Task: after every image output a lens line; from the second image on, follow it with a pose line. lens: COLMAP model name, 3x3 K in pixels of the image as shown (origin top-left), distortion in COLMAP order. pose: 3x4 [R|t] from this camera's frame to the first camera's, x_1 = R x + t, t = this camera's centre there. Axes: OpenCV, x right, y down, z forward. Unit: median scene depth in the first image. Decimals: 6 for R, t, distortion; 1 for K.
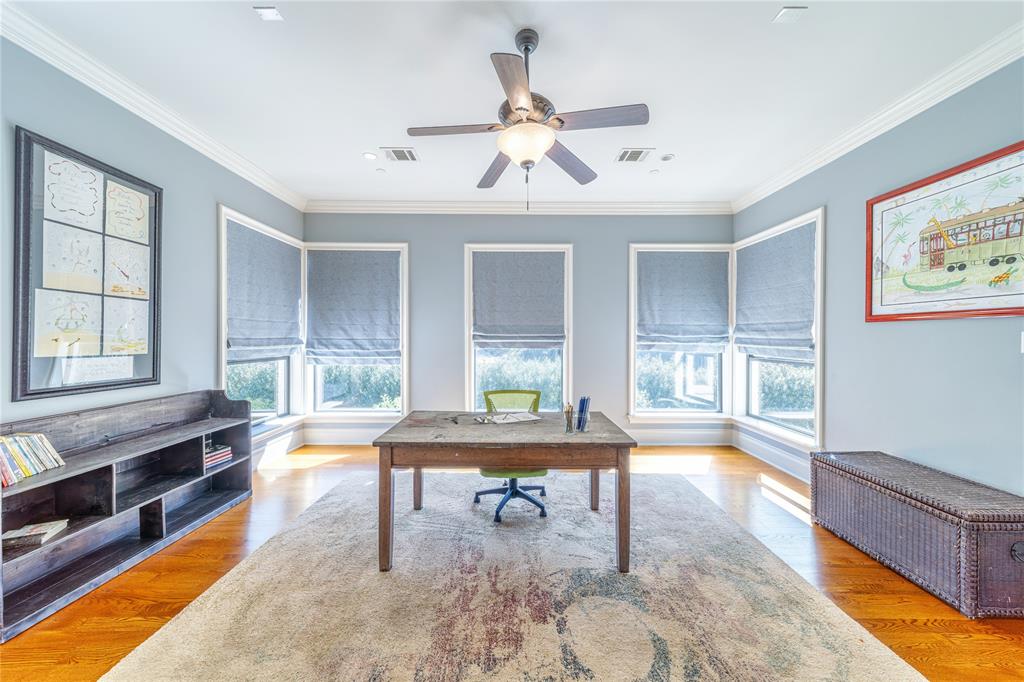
lens RADIAL K [[360.6, 0, 512.4], [0, 360.6, 338.9], [0, 0, 1]] dist [0.002302, 0.000225]
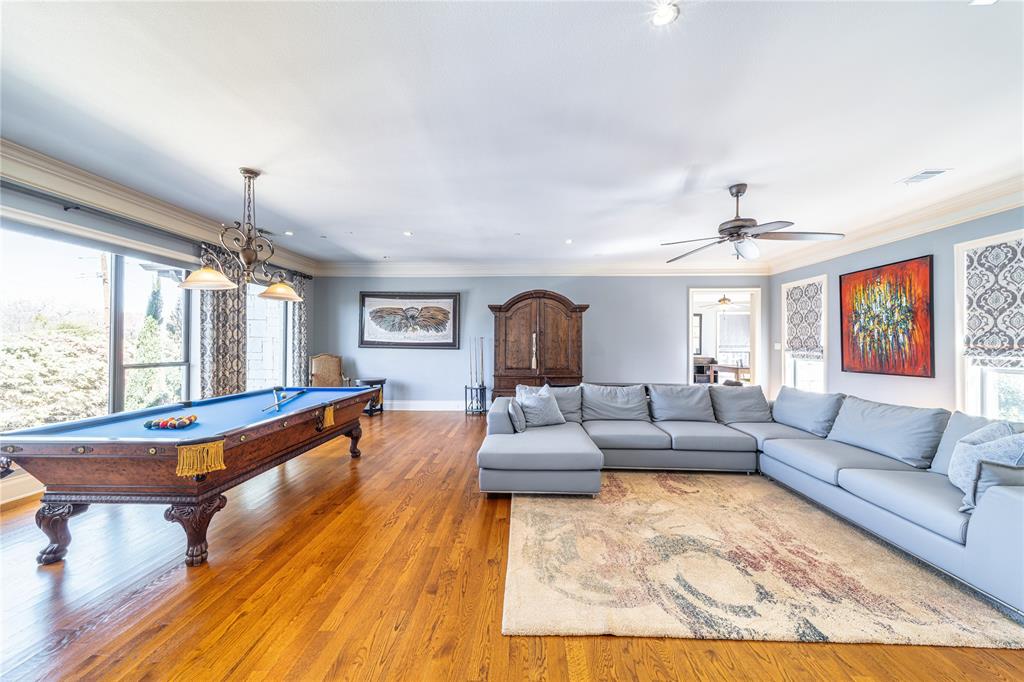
lens RADIAL K [[360.6, 0, 519.6], [0, 360.6, 342.3], [0, 0, 1]] dist [0.002302, 0.000225]
pose [[-0.012236, -0.008460, -0.999889, 3.842280], [-0.002364, 0.999962, -0.008432, 0.002272], [0.999922, 0.002261, -0.012255, -1.346715]]
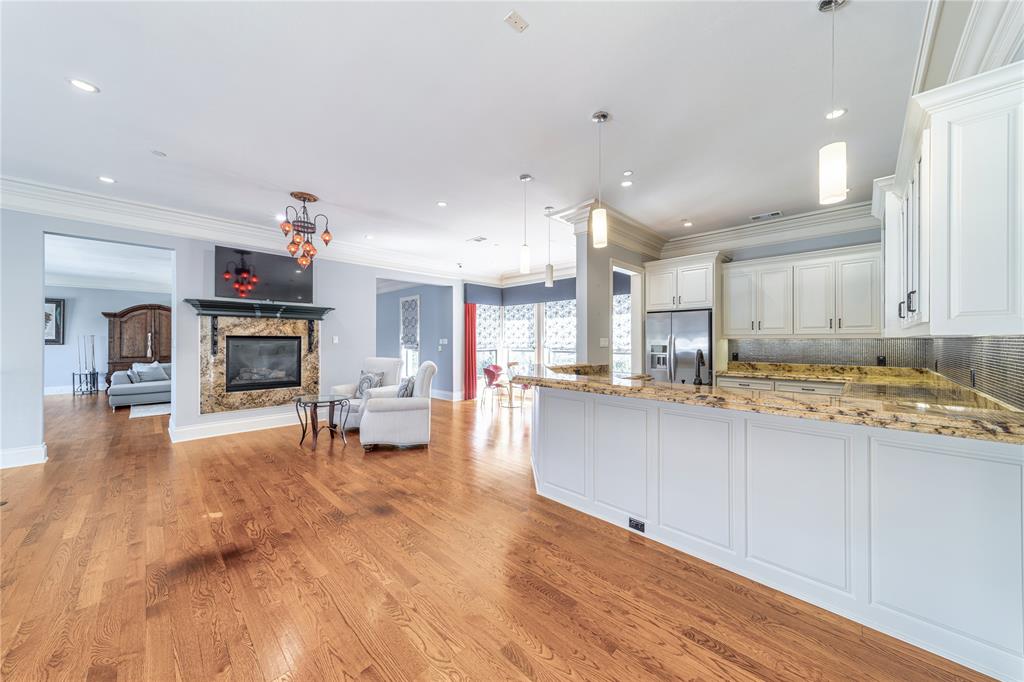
lens RADIAL K [[360.6, 0, 516.2], [0, 360.6, 339.7], [0, 0, 1]] dist [0.002302, 0.000225]
pose [[0.719164, -0.002737, -0.694835, 5.465490], [0.001134, 0.999996, -0.002765, 0.002073], [0.694839, 0.001201, 0.719164, -1.336580]]
